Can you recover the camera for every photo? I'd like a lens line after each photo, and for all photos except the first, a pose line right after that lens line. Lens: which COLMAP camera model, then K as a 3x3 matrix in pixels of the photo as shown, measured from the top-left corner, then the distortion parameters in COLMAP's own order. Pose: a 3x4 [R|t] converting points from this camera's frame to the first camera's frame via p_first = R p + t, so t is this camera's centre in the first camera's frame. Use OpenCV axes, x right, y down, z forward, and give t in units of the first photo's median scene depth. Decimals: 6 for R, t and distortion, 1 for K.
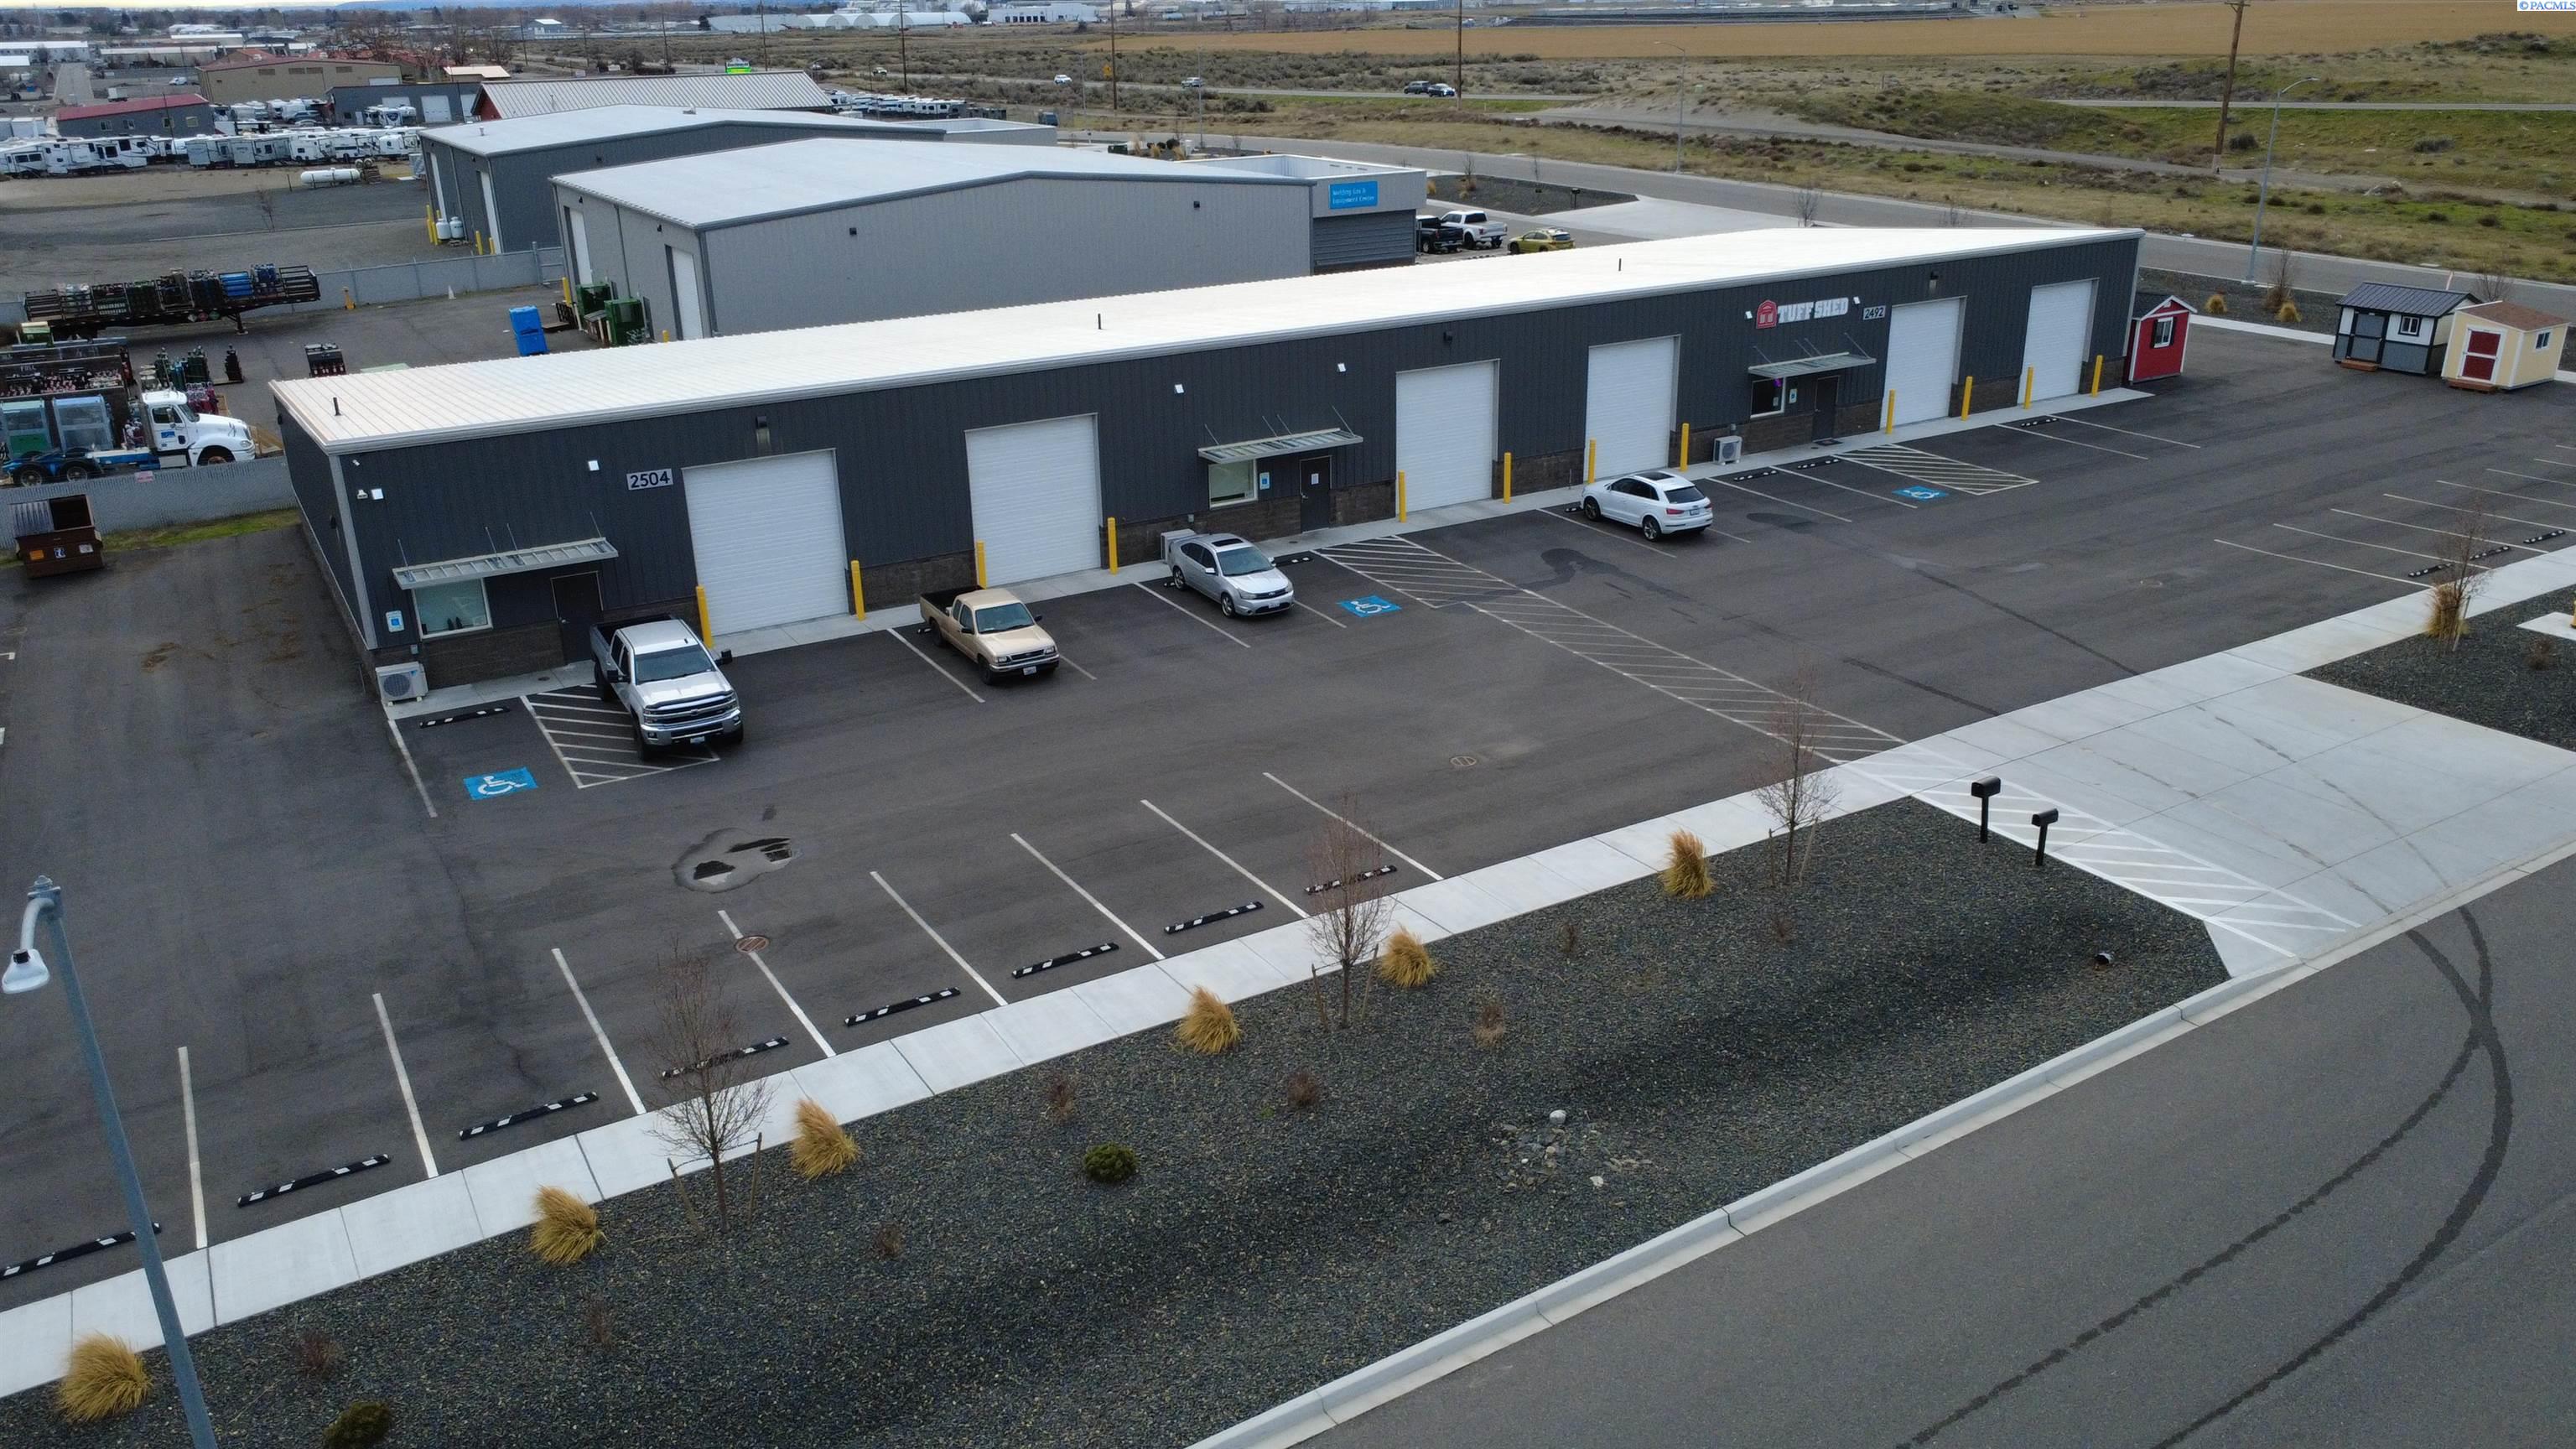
lens RADIAL K [[1877.1, 0, 1288.0], [0, 1877.1, 724.5], [0, 0, 1]] dist [-0.001997, 0.000942]
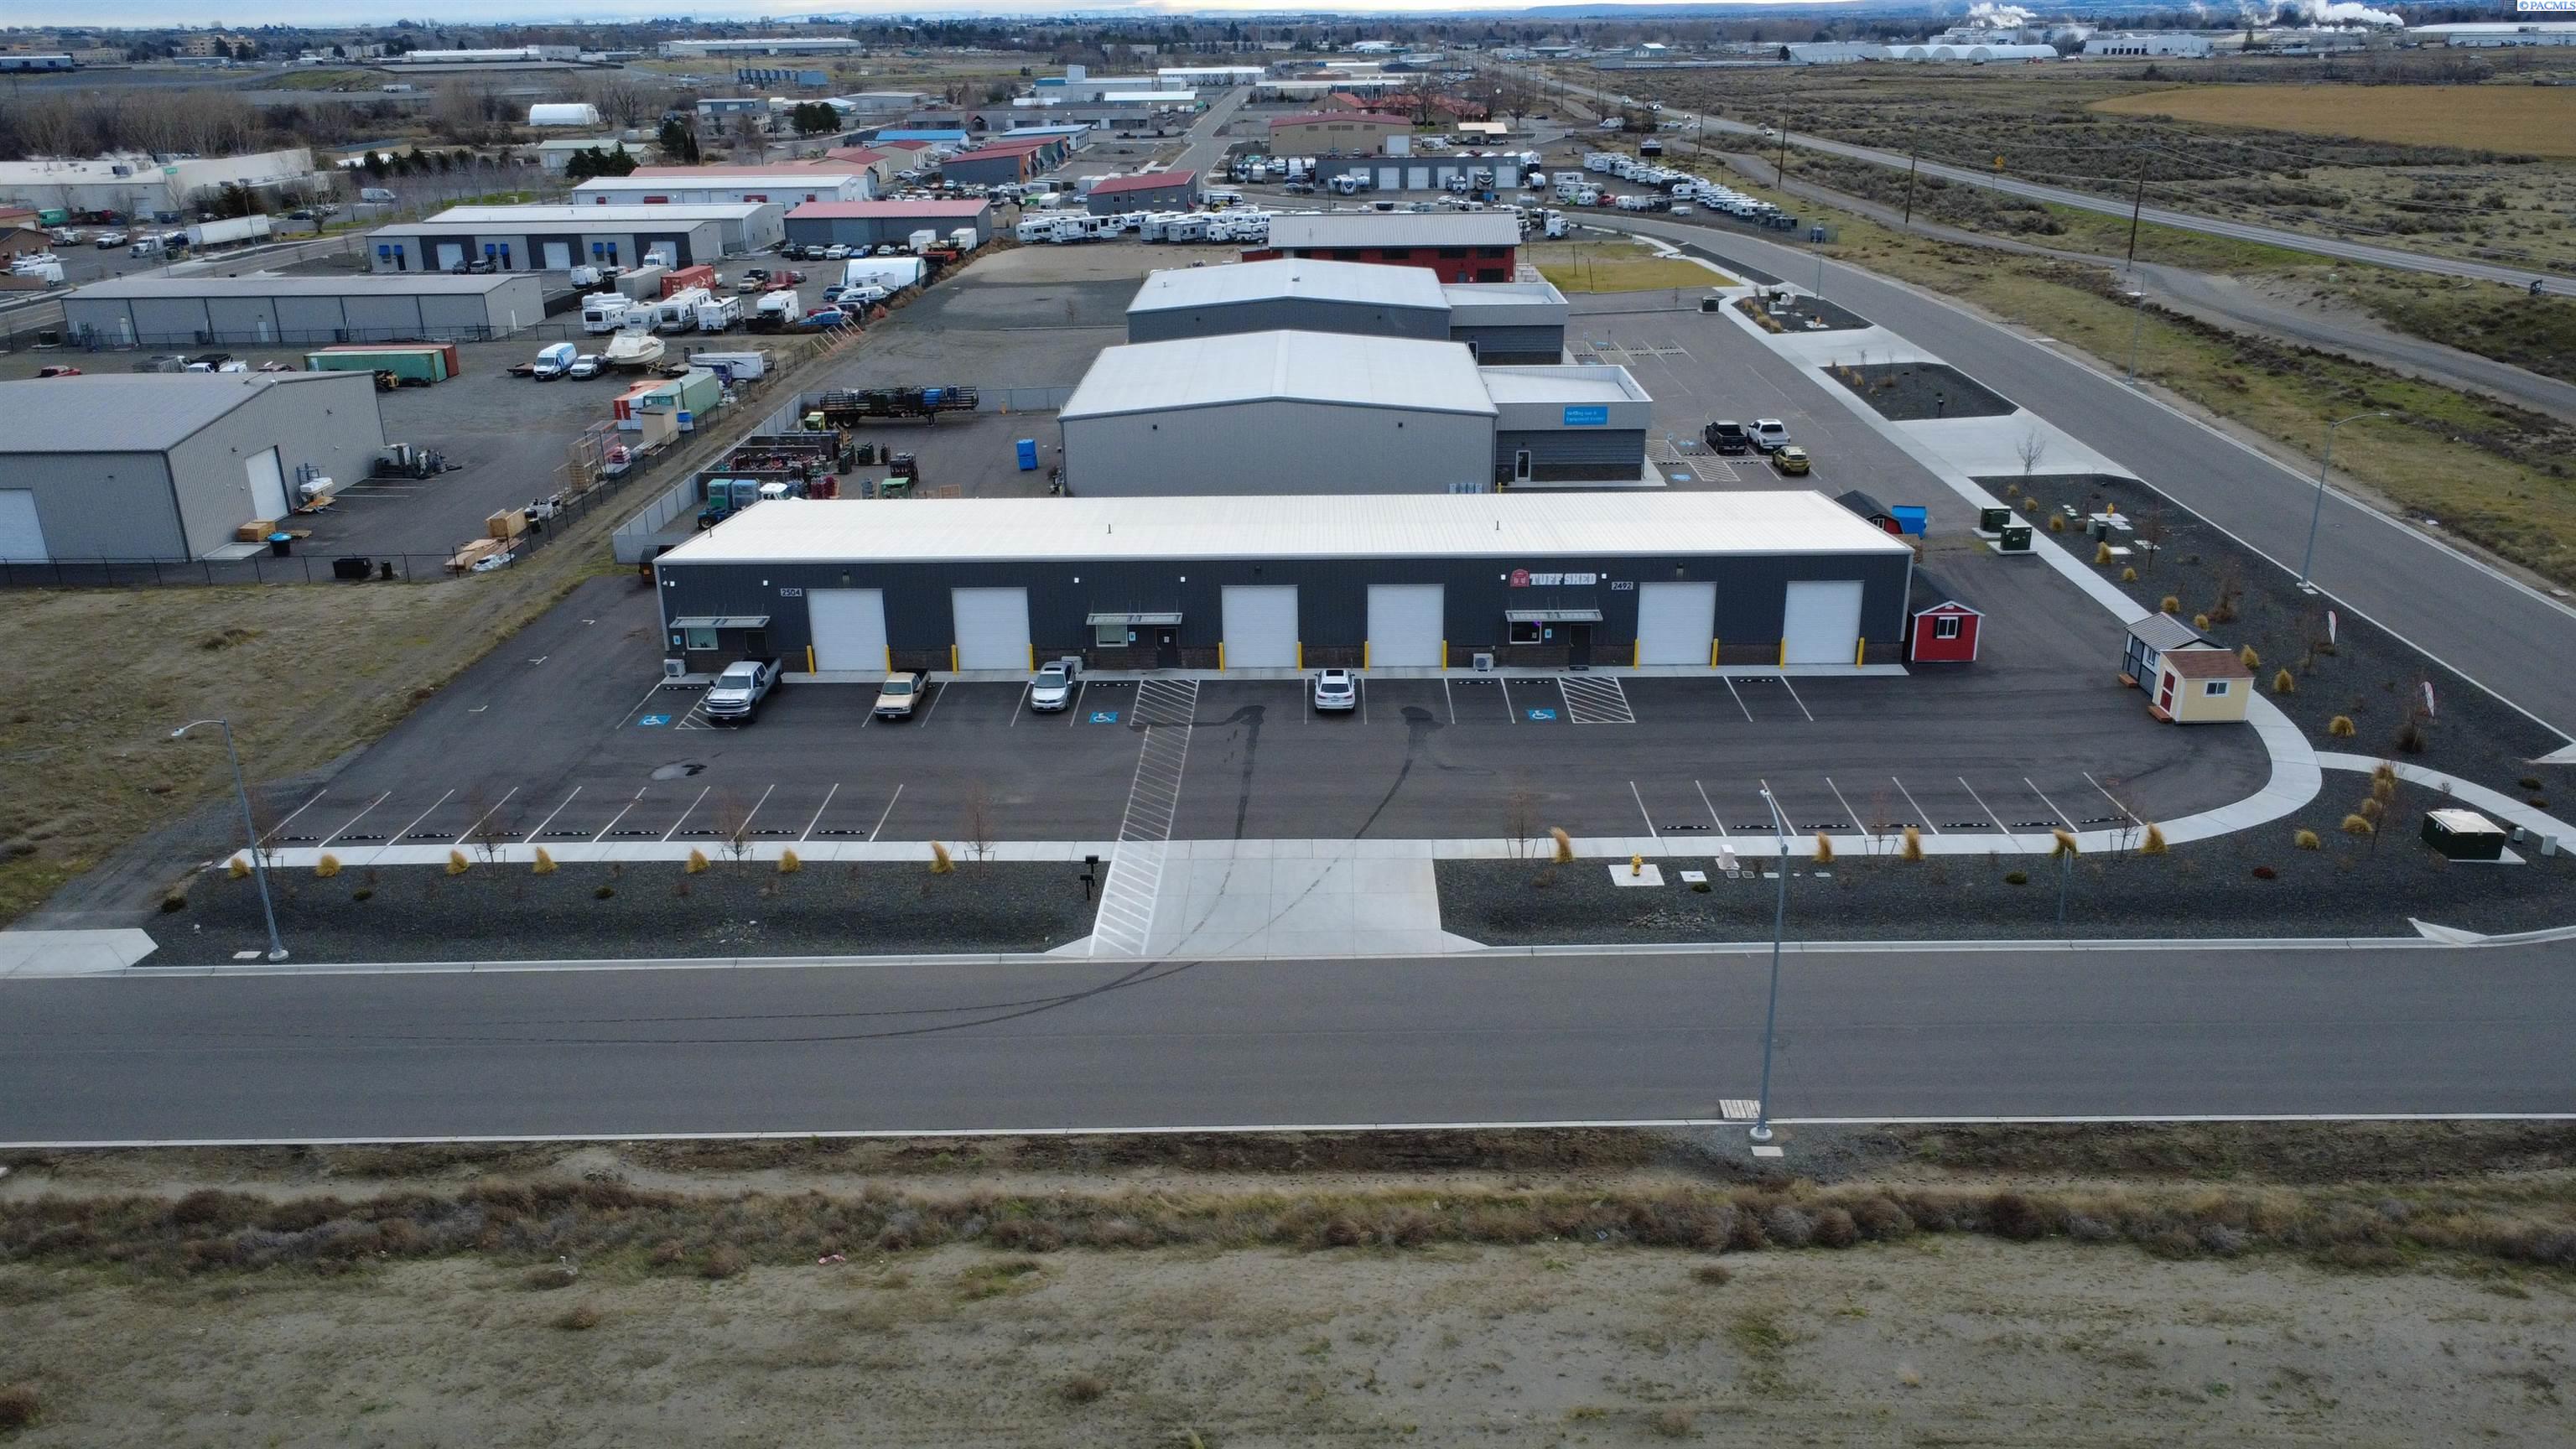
lens RADIAL K [[1877.1, 0, 1288.0], [0, 1877.1, 724.5], [0, 0, 1]] dist [-0.001997, 0.000942]
pose [[0.847066, 0.192251, -0.495499, 1.003578], [-0.193471, 0.979860, 0.049438, -0.165497], [0.495024, 0.053987, 0.867200, -0.447819]]
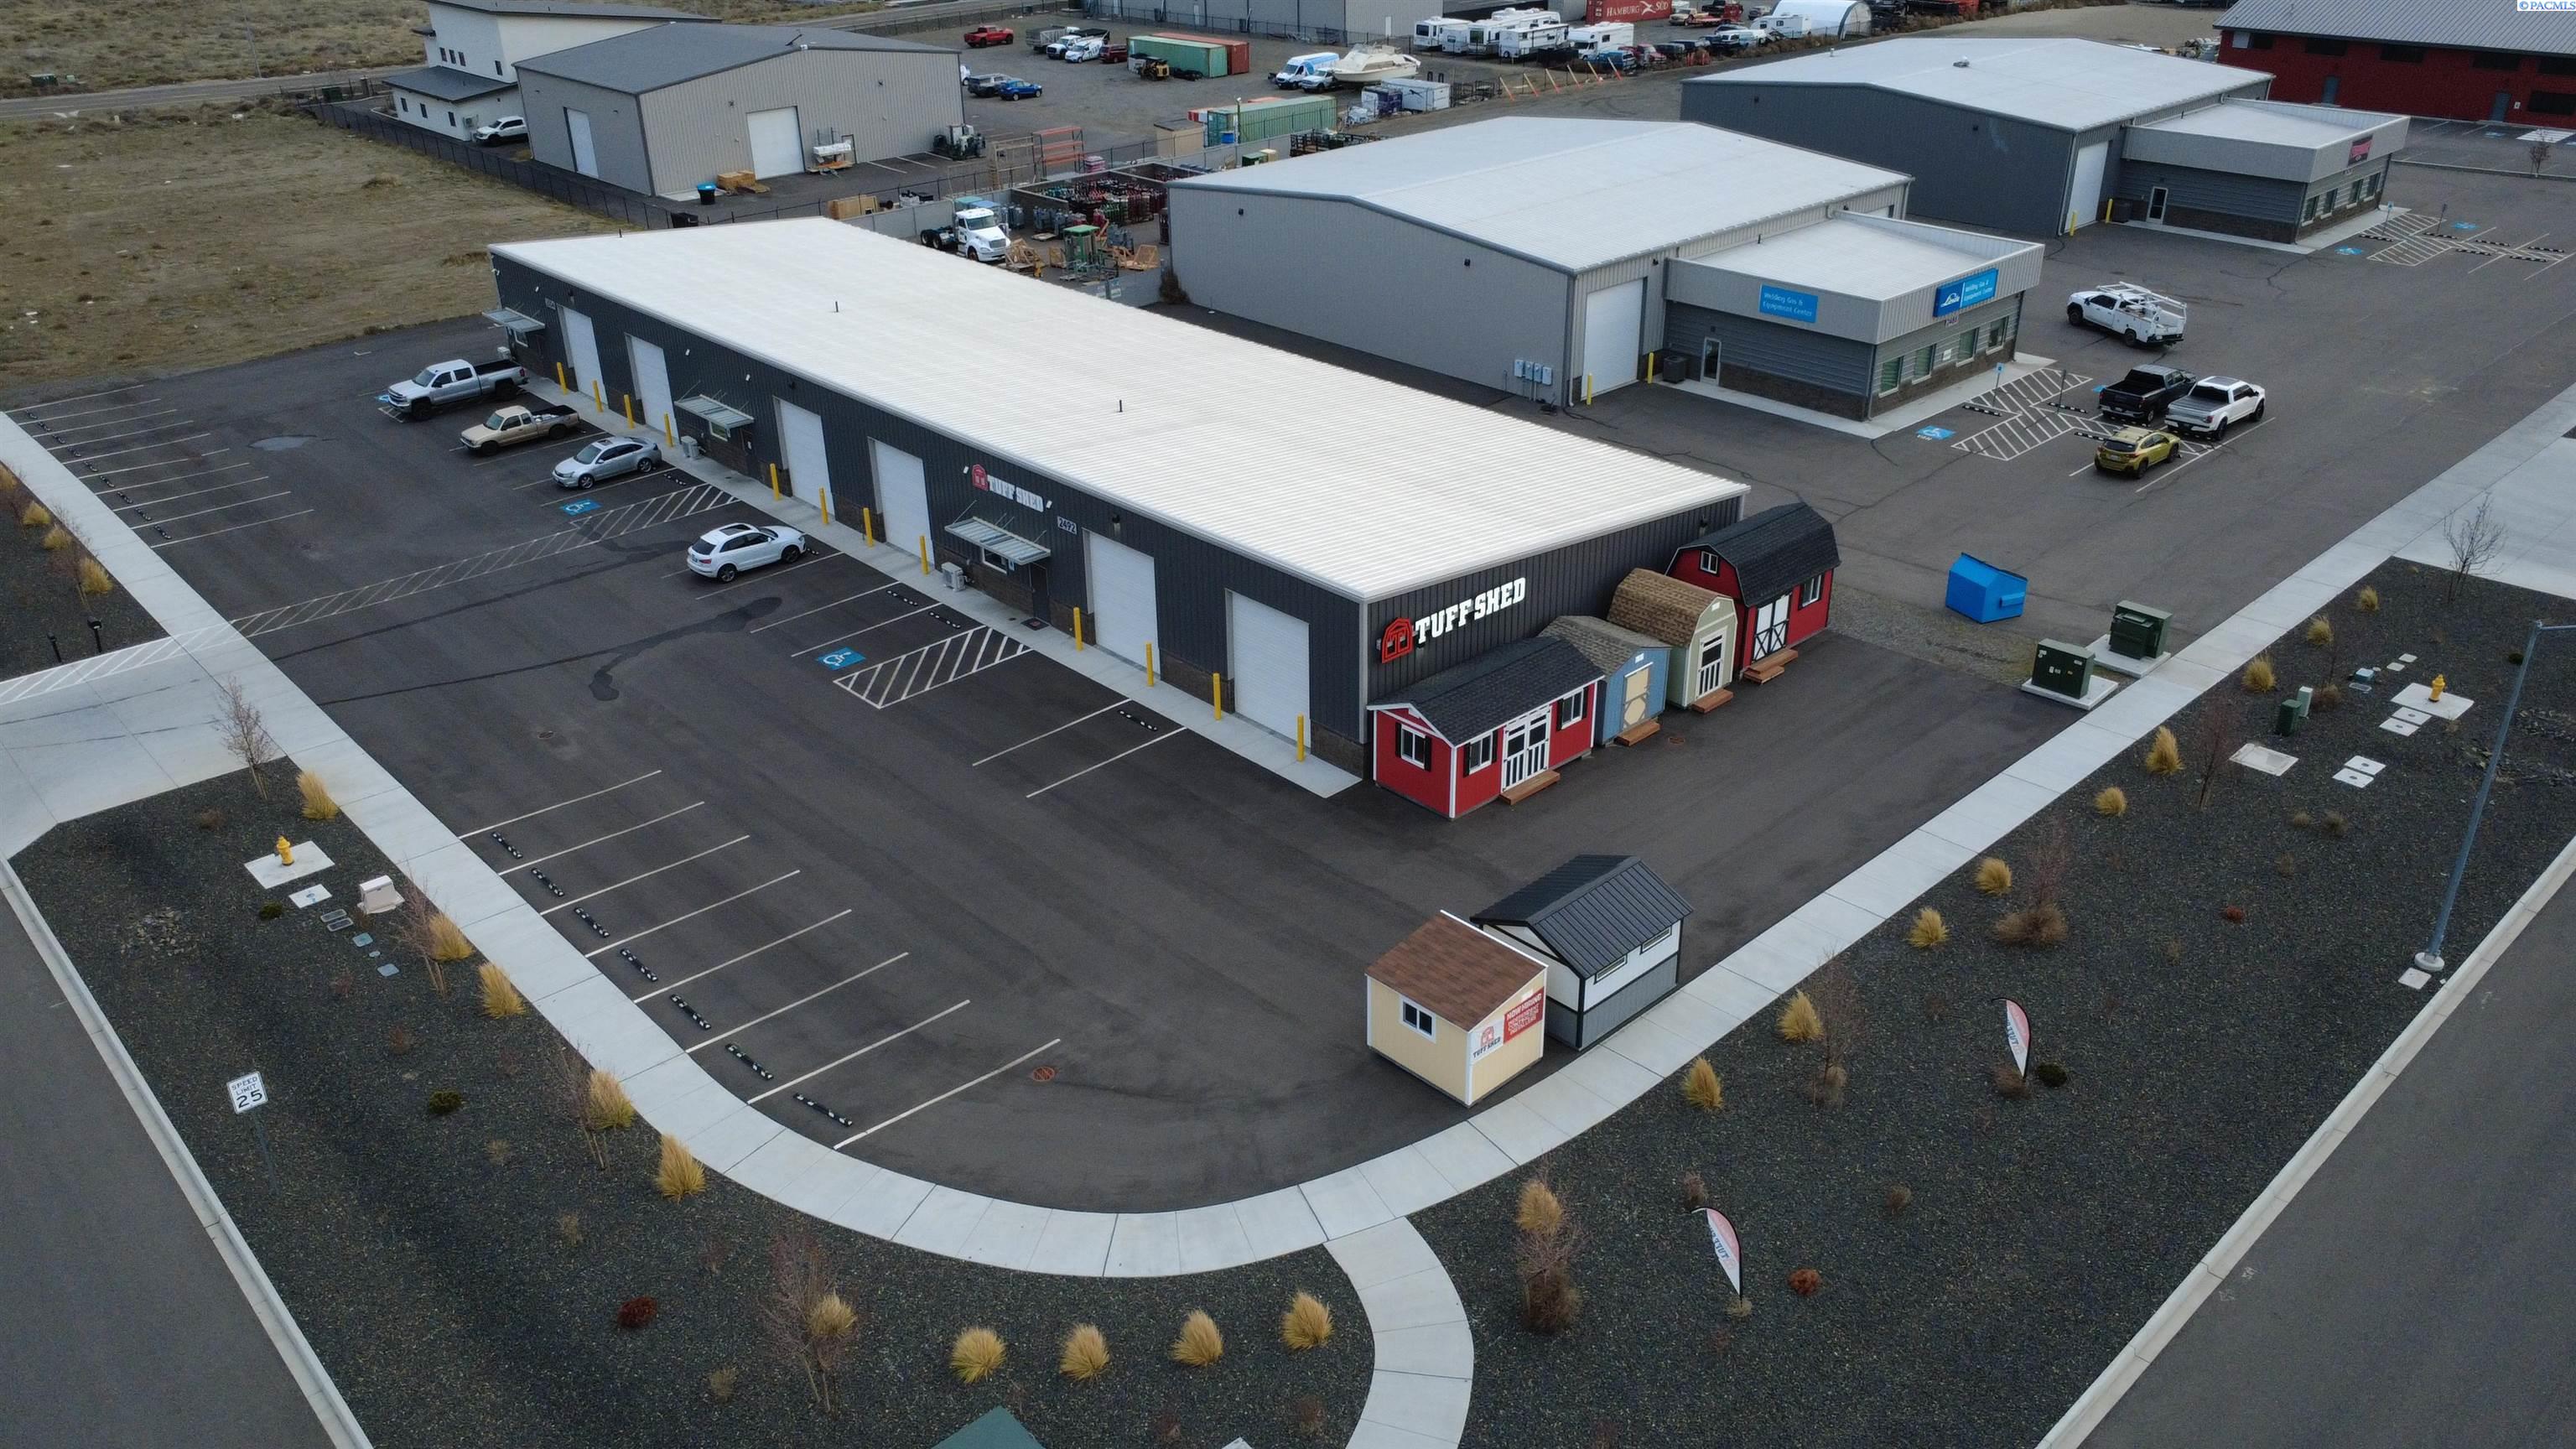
lens RADIAL K [[1877.1, 0, 1288.0], [0, 1877.1, 724.5], [0, 0, 1]] dist [-0.001997, 0.000942]
pose [[0.201188, 0.462285, -0.863606, 1.491685], [-0.342761, 0.859121, 0.380034, -0.657181], [0.917626, 0.219553, 0.331298, 0.972852]]
